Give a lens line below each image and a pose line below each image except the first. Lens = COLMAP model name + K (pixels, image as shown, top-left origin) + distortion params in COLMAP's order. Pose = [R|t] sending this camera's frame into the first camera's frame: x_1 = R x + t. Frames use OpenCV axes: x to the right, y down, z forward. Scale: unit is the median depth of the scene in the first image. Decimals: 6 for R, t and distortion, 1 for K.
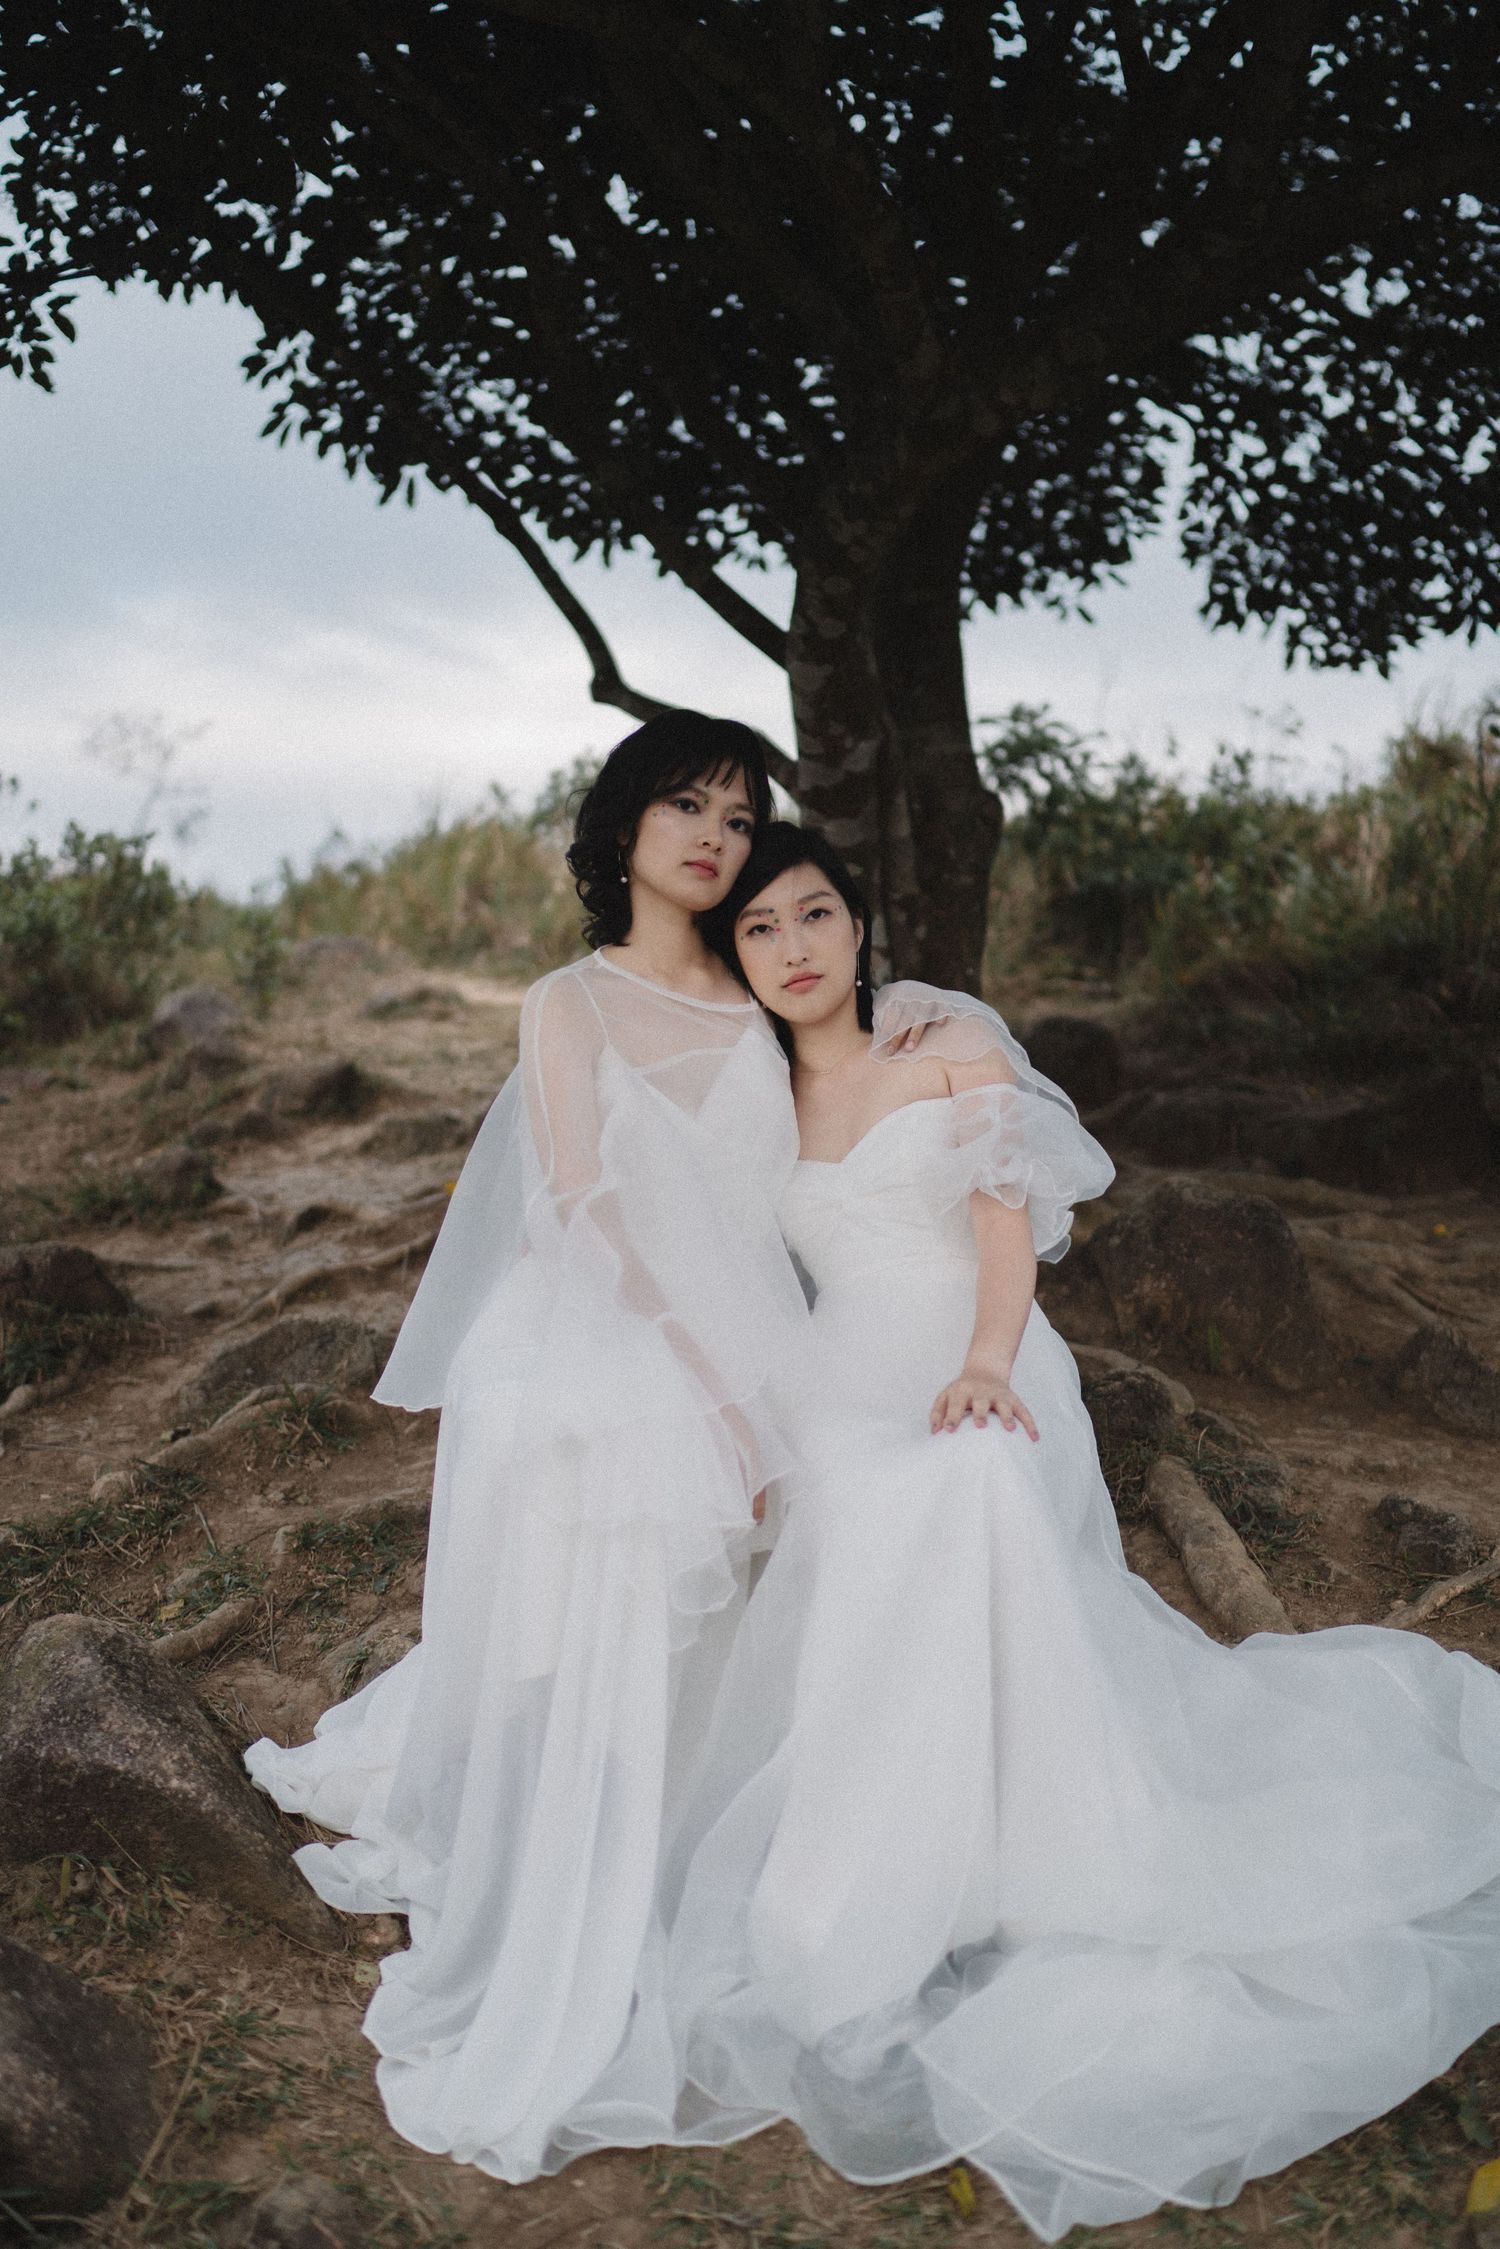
lens RADIAL K [[2136.1, 0, 750.0], [0, 2136.1, 1124.5], [0, 0, 1]] dist [-0.021613, -0.000924]
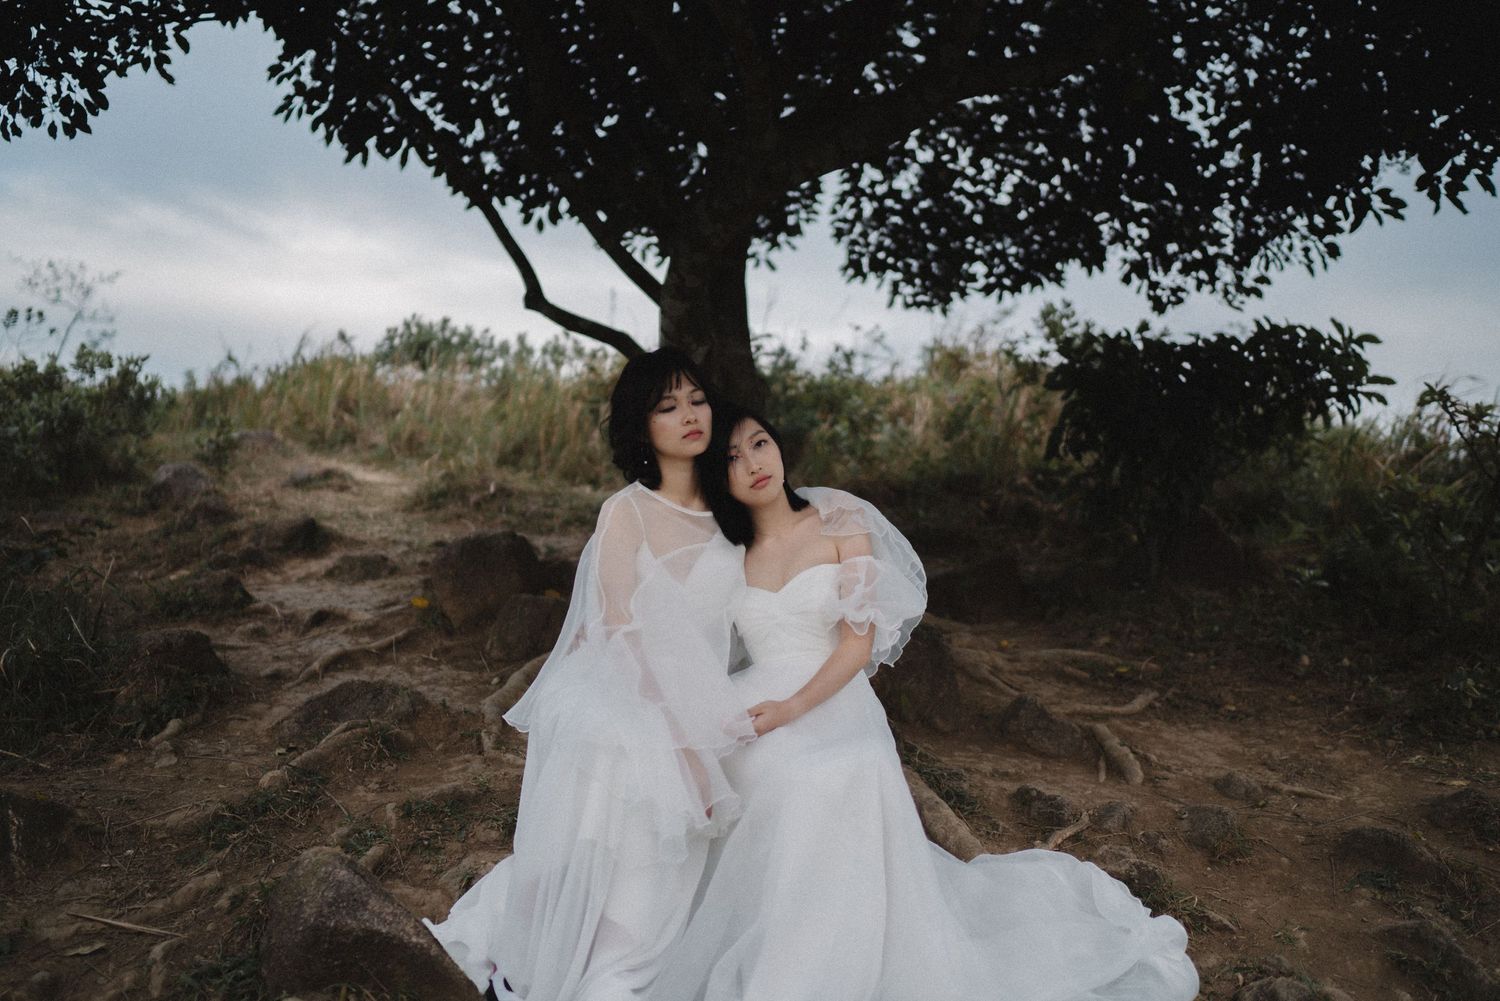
lens RADIAL K [[1424.7, 0, 754.0], [0, 1424.7, 483.8], [0, 0, 1]] dist [-0.021613, -0.000924]
pose [[0.977078, 0.048224, 0.207349, -0.087423], [-0.035705, 0.997330, -0.063703, 0.000426], [-0.209867, 0.054839, 0.976191, -0.072946]]
